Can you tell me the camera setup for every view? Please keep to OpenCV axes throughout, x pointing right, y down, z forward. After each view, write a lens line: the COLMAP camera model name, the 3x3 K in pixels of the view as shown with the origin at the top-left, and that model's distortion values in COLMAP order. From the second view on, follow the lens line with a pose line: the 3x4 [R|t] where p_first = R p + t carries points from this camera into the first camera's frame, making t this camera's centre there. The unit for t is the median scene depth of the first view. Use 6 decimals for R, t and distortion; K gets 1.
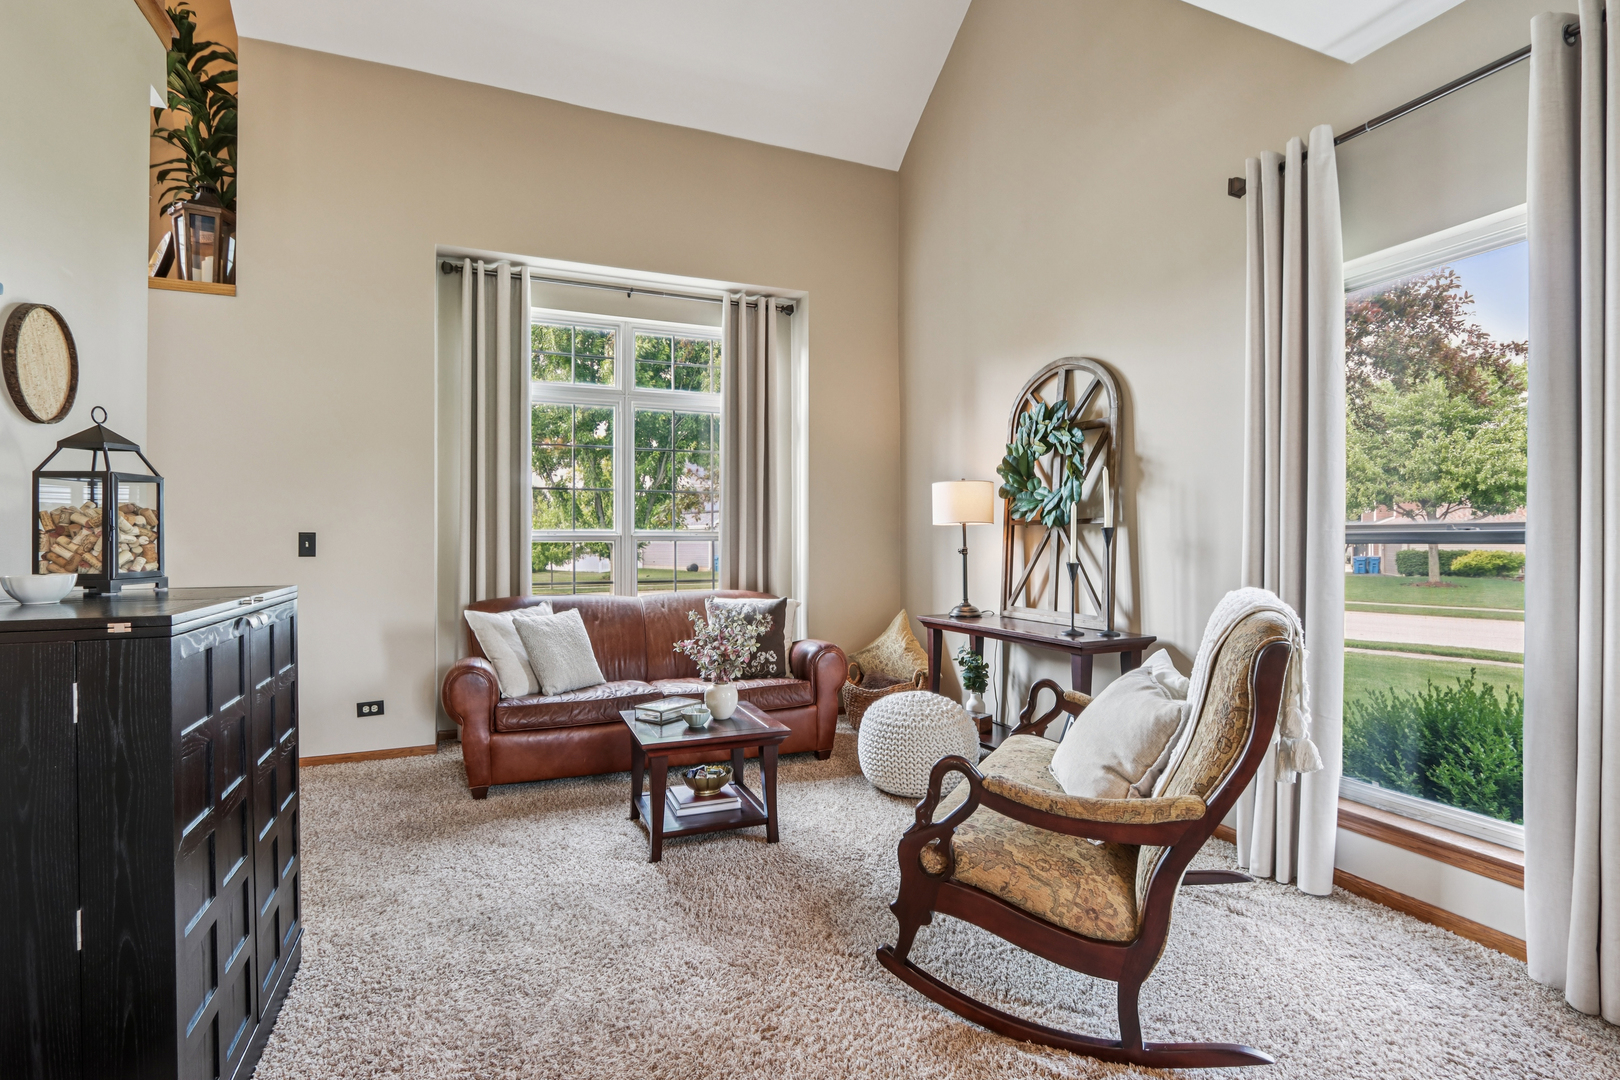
lens RADIAL K [[763.6, 0, 817.8], [0, 763.6, 545.4], [0, 0, 1]] dist [-0.020441, 0.004130]
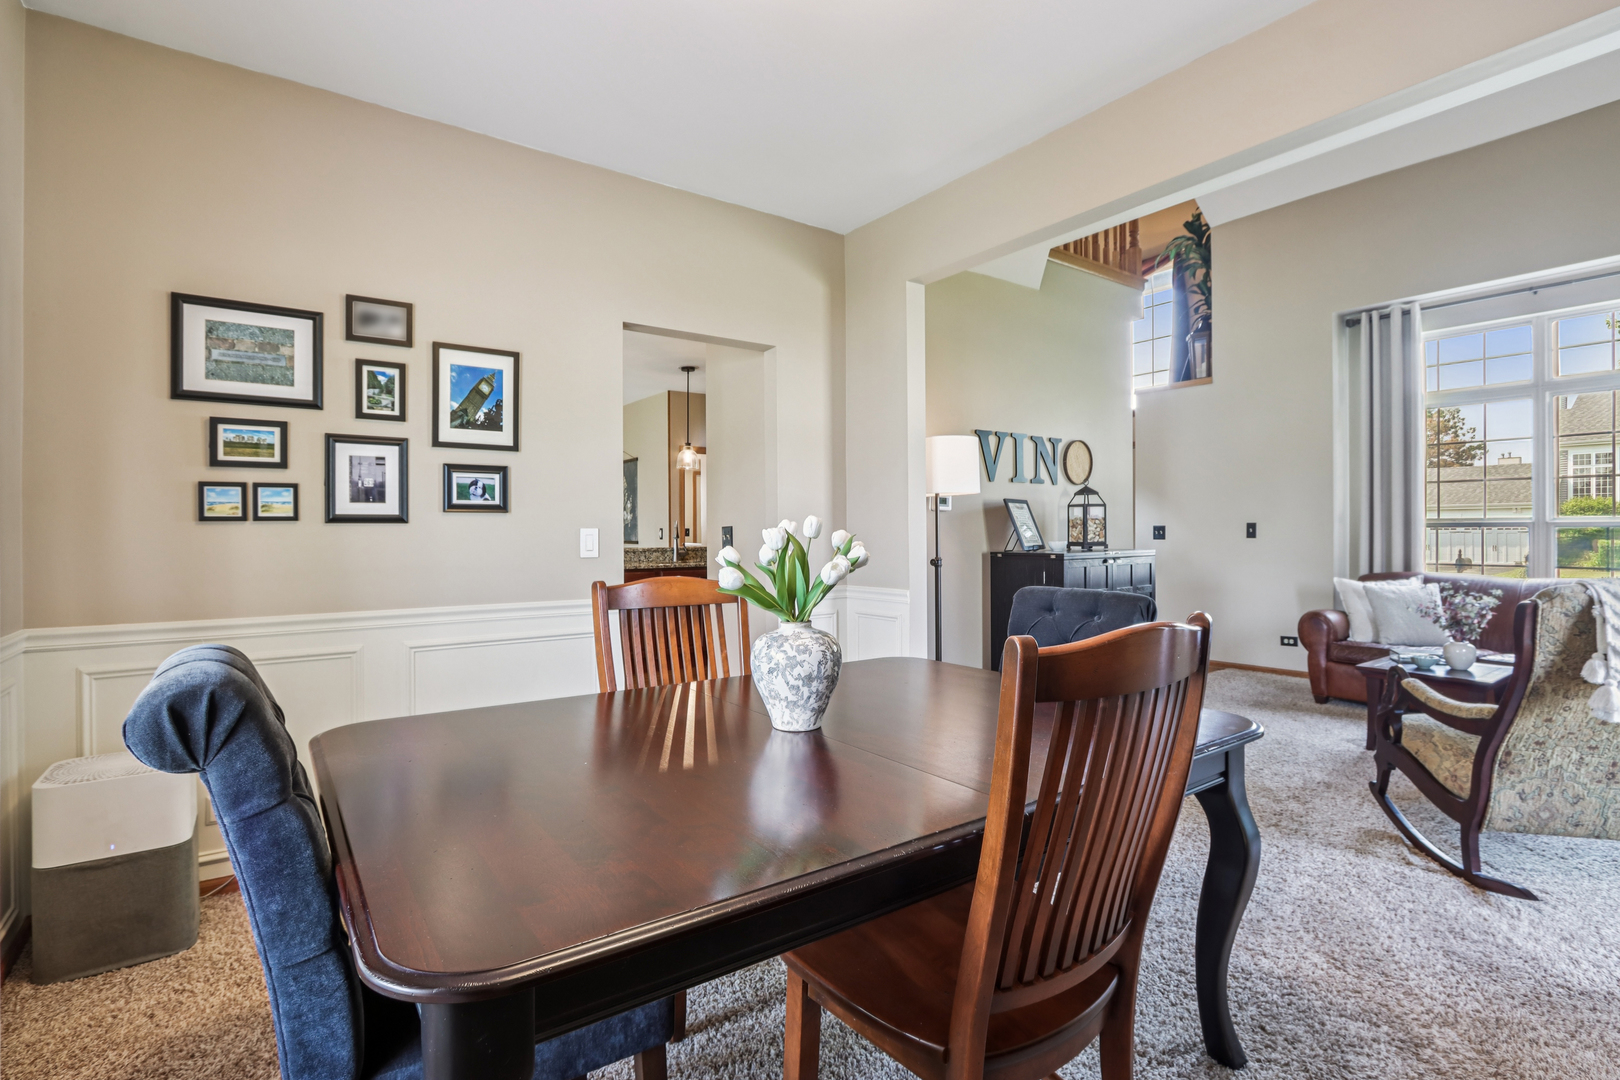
lens RADIAL K [[763.6, 0, 811.3], [0, 763.6, 533.0], [0, 0, 1]] dist [-0.020441, 0.004130]
pose [[0.227063, 0.002754, -0.973876, 0.751918], [0.002887, 0.999990, 0.003501, -0.003772], [0.973876, -0.003606, 0.227052, -0.285432]]
